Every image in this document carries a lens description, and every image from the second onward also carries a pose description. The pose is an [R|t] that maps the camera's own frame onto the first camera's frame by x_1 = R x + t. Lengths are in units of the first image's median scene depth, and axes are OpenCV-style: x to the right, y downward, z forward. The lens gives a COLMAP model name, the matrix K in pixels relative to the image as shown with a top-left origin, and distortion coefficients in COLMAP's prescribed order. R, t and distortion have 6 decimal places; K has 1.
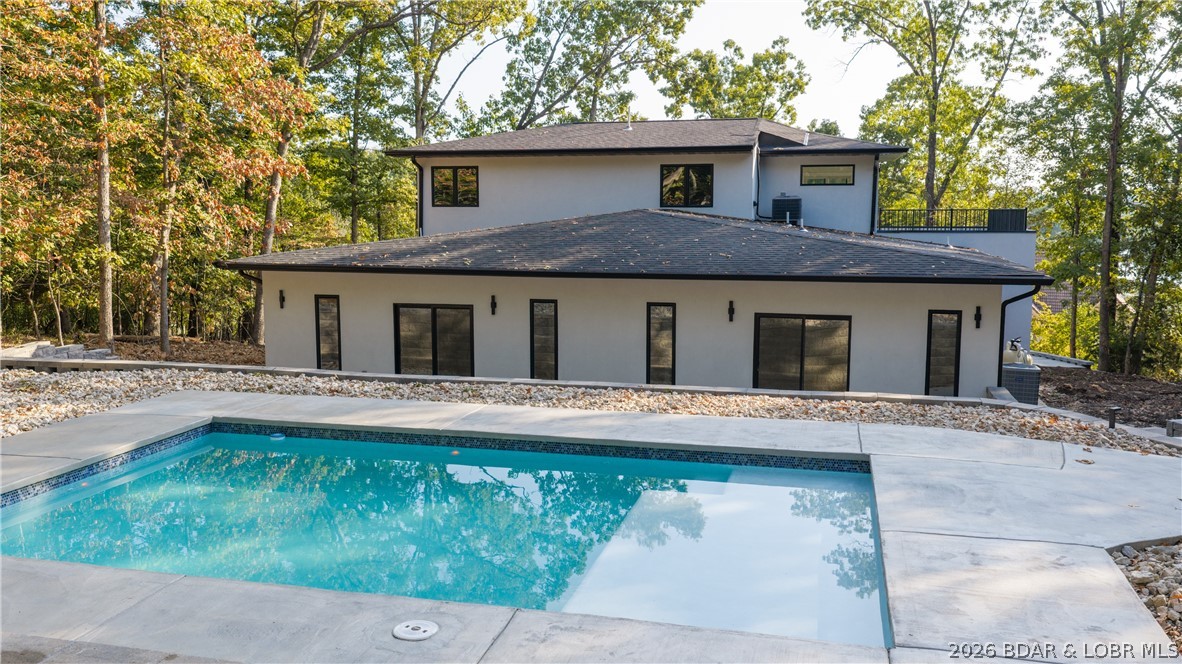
lens RADIAL K [[978.0, 0, 594.1], [0, 978.0, 329.4], [0, 0, 1]] dist [0.022356, -0.050316]
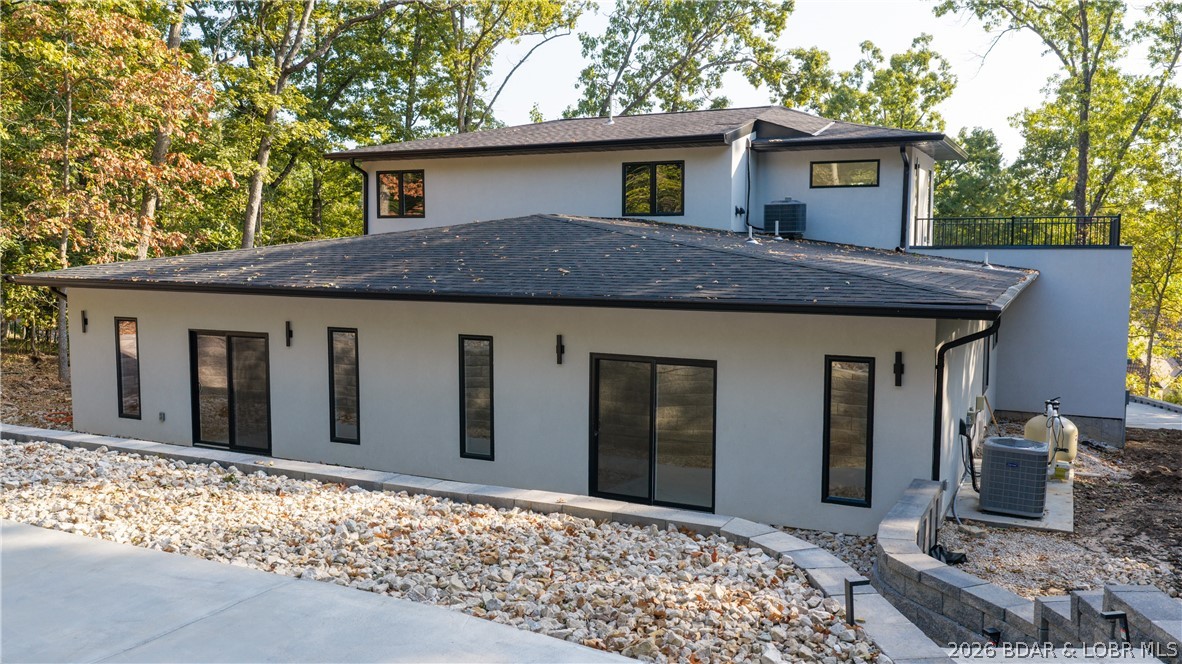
lens RADIAL K [[978.0, 0, 594.1], [0, 978.0, 329.4], [0, 0, 1]] dist [0.022356, -0.050316]
pose [[0.977089, 0.020272, -0.211865, 0.121618], [-0.026747, 0.999257, -0.027739, -0.005557], [0.211145, 0.032770, 0.976905, 0.123593]]
